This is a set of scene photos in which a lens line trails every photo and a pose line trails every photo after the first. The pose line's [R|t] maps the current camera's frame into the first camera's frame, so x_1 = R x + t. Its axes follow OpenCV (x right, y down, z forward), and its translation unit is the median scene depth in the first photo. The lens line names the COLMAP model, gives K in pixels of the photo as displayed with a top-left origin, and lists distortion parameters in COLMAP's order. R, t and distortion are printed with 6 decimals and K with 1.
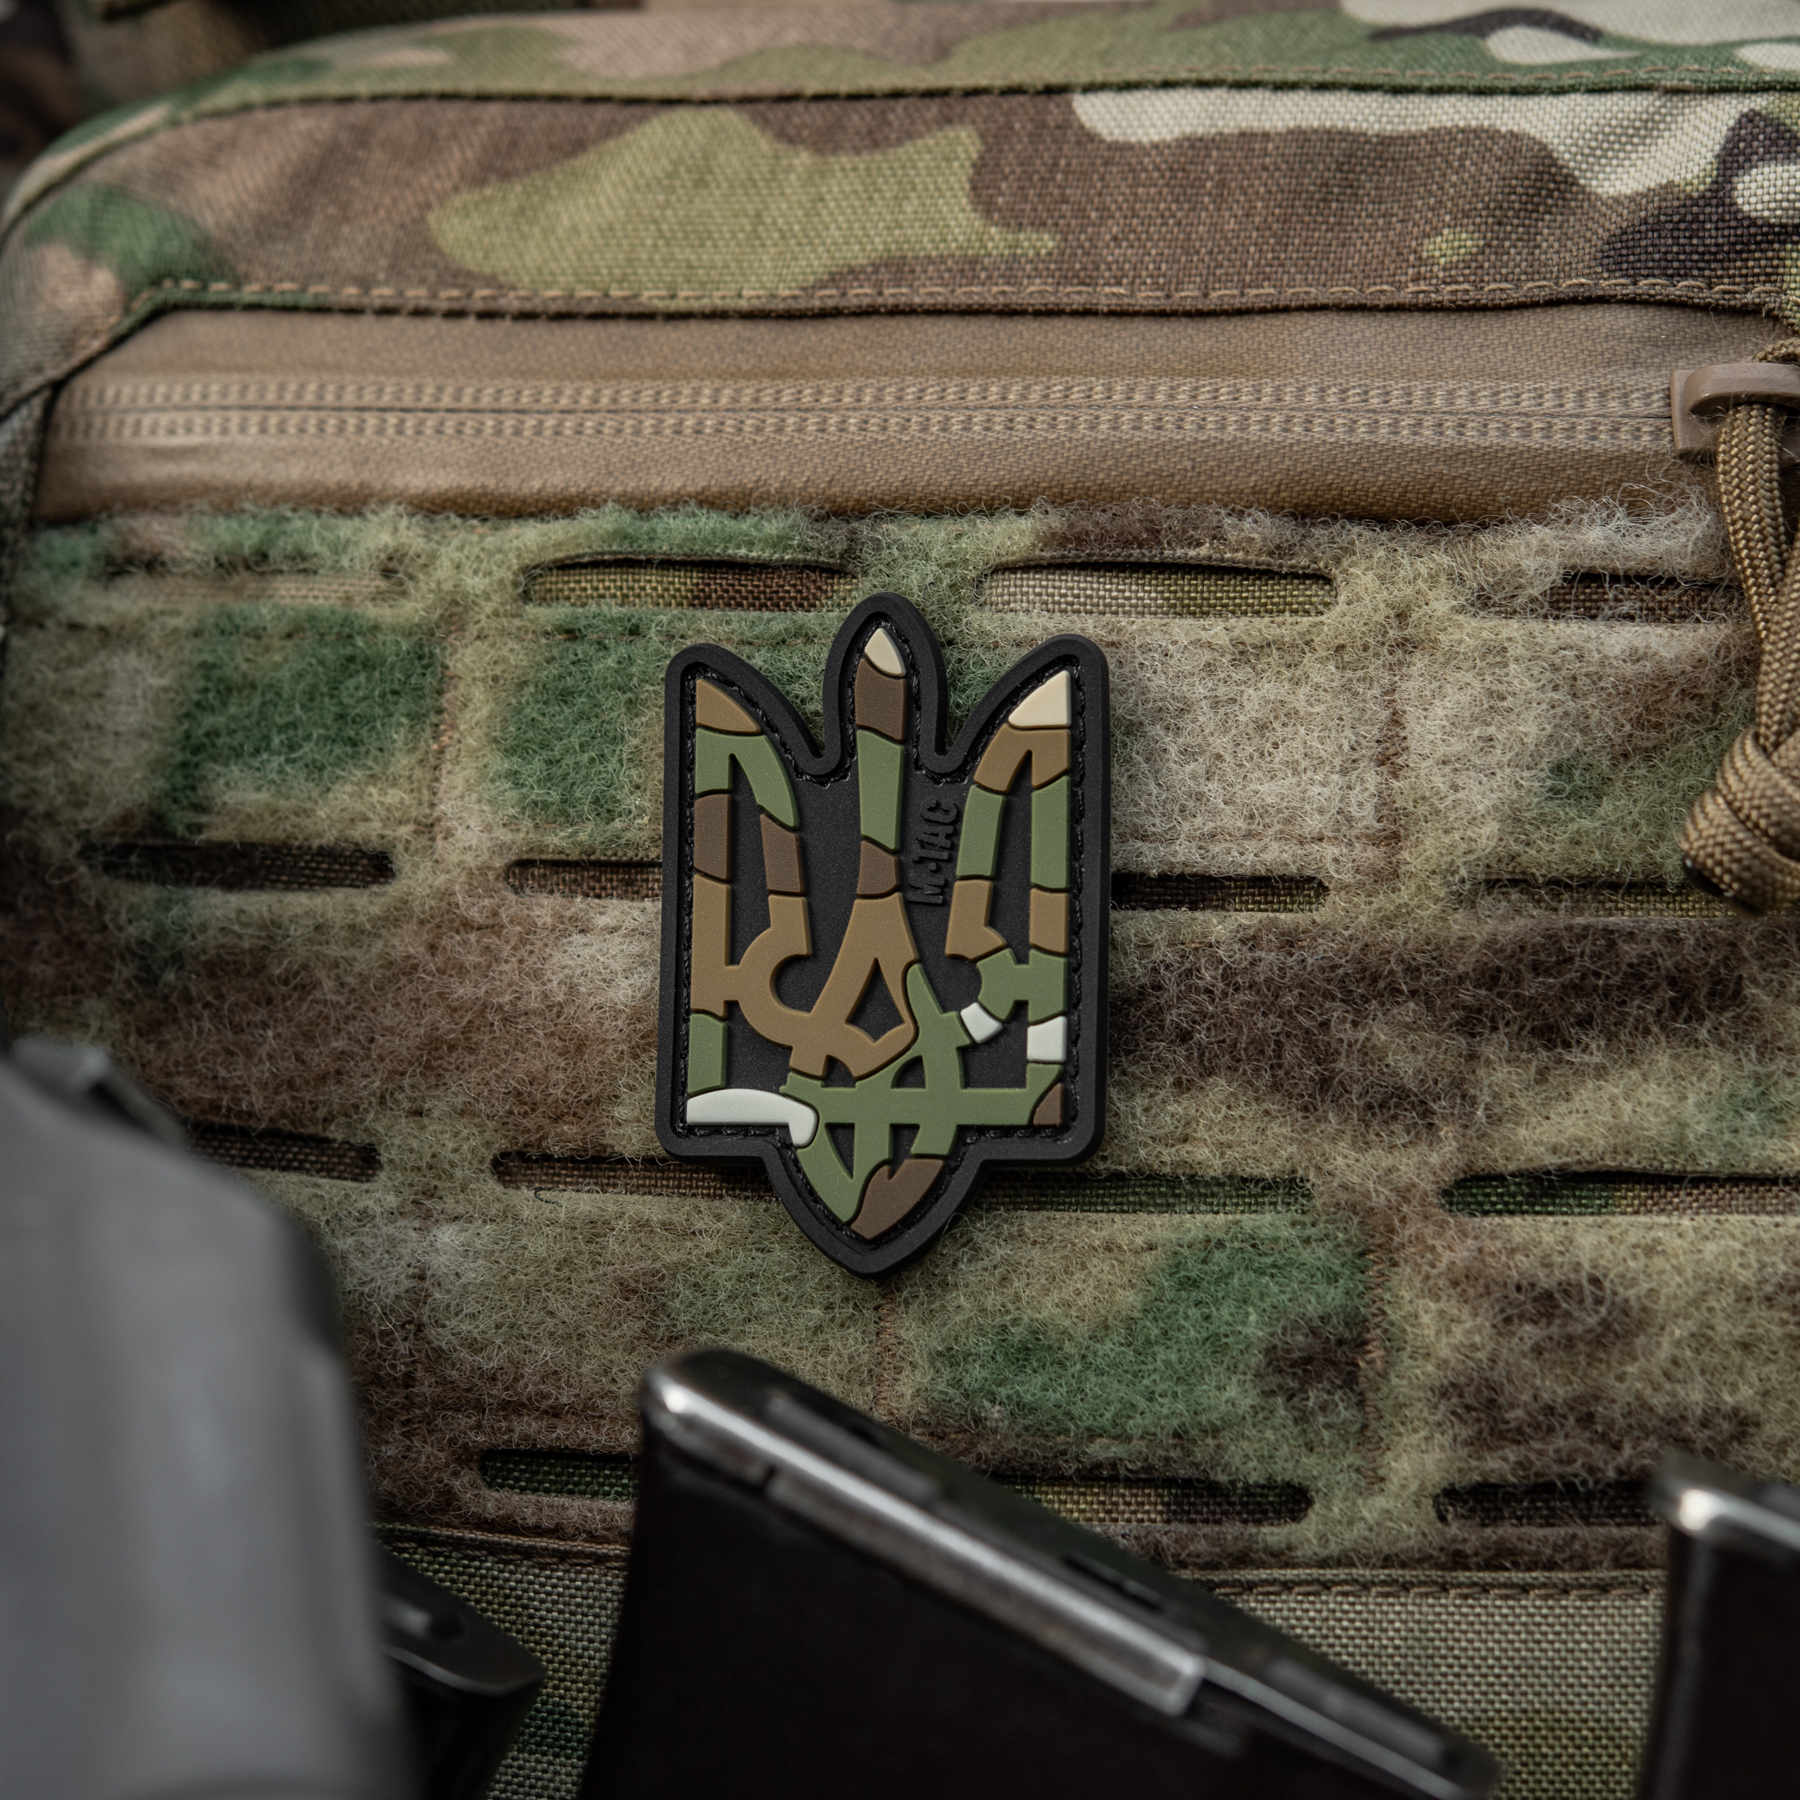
lens RADIAL K [[5765.3, 0, 821.3], [0, 5765.3, 842.6], [0, 0, 1]] dist [-0.102084, 0.000000]
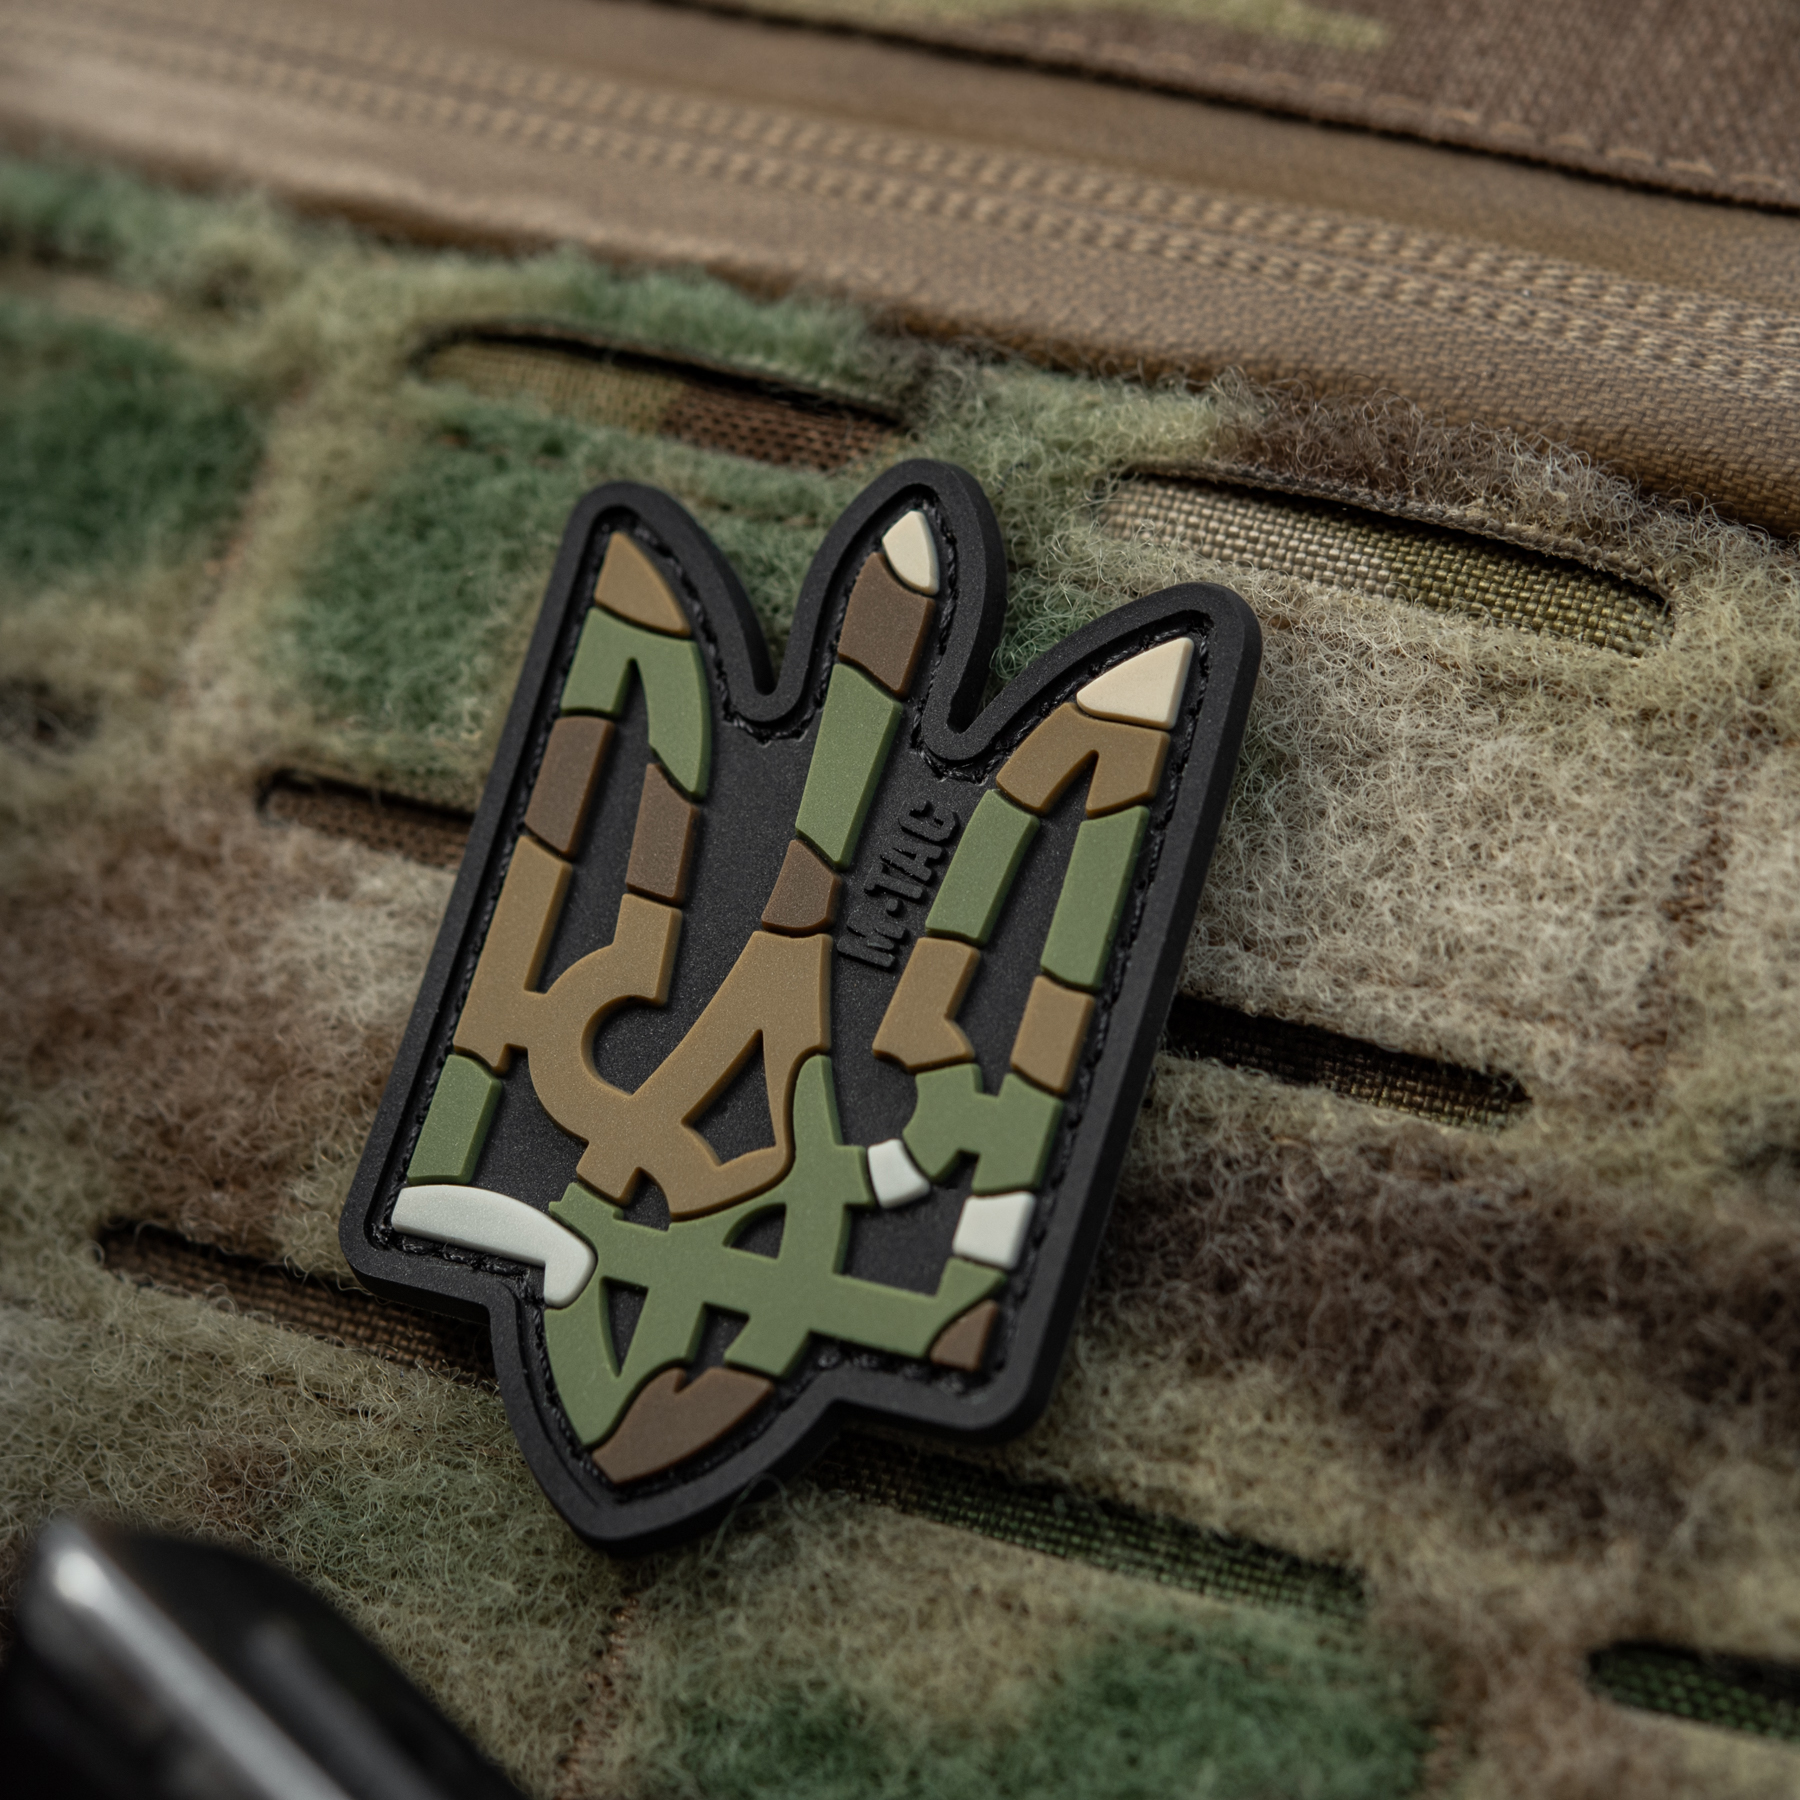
lens RADIAL K [[5765.3, 0, 943.0], [0, 5765.3, 845.8], [0, 0, 1]] dist [-0.102084, 0.000000]
pose [[0.961109, 0.241183, -0.134538, 0.102560], [-0.256726, 0.959814, -0.113355, 0.064089], [0.101792, 0.143485, 0.984404, 0.416158]]
